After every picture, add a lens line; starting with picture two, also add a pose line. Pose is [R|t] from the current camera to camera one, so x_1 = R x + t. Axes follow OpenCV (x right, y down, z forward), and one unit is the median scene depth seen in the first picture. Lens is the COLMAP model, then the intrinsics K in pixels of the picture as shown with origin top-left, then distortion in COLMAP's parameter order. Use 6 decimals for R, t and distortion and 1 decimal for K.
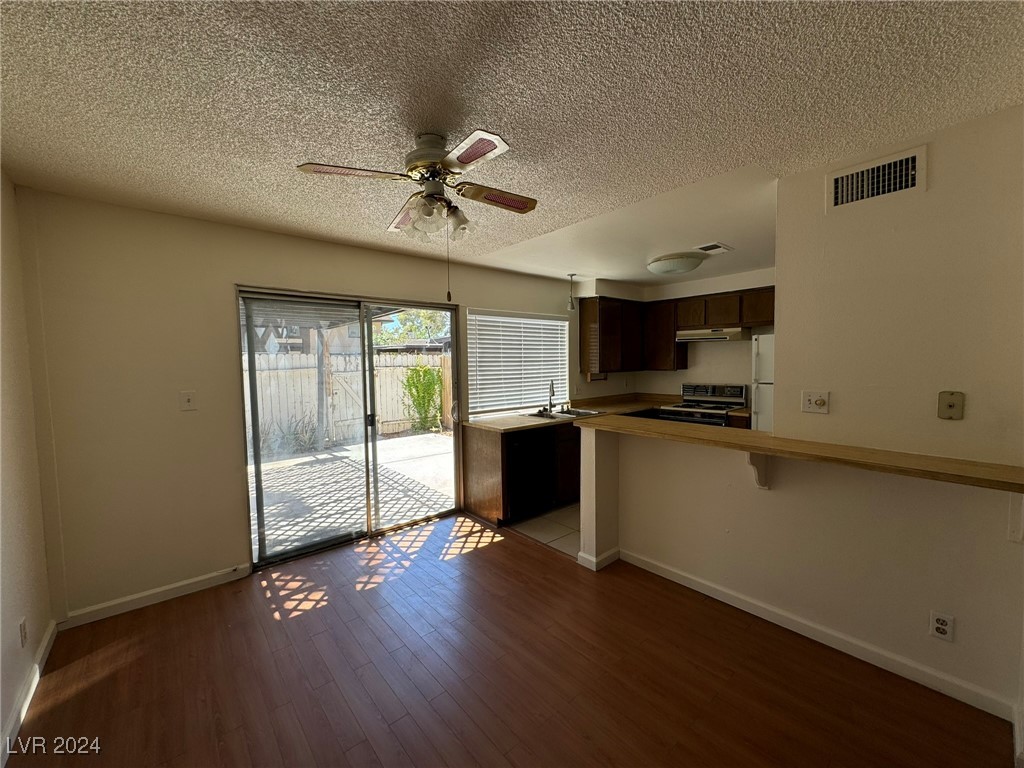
lens RADIAL K [[408.5, 0, 510.9], [0, 408.5, 383.6], [0, 0, 1]] dist [-0.002990, 0.000316]
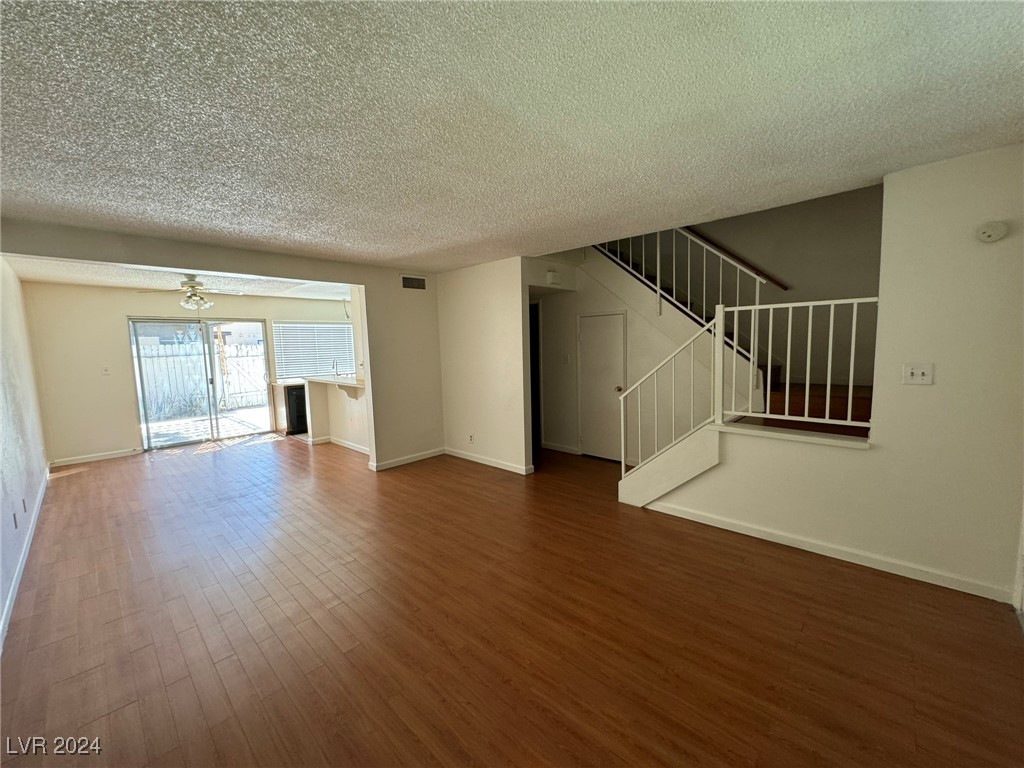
lens RADIAL K [[408.5, 0, 510.9], [0, 408.5, 383.6], [0, 0, 1]] dist [-0.002990, 0.000316]
pose [[0.994304, -0.024408, 0.103753, 0.851935], [0.019951, 0.998842, 0.043780, 0.042914], [-0.104702, -0.041460, 0.993639, -1.043982]]
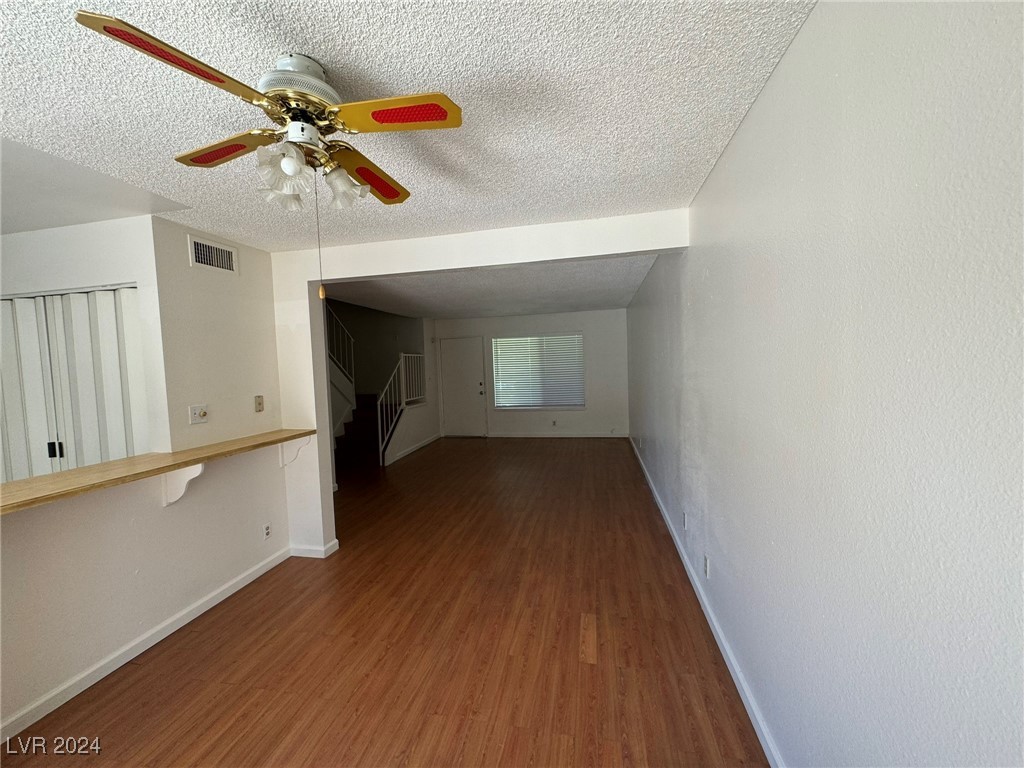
lens RADIAL K [[408.5, 0, 510.9], [0, 408.5, 383.6], [0, 0, 1]] dist [-0.002990, 0.000316]
pose [[-0.615642, -0.003867, 0.788016, -0.482622], [0.088606, 0.993307, 0.074099, -0.032870], [-0.783028, 0.115442, -0.611179, 0.597944]]
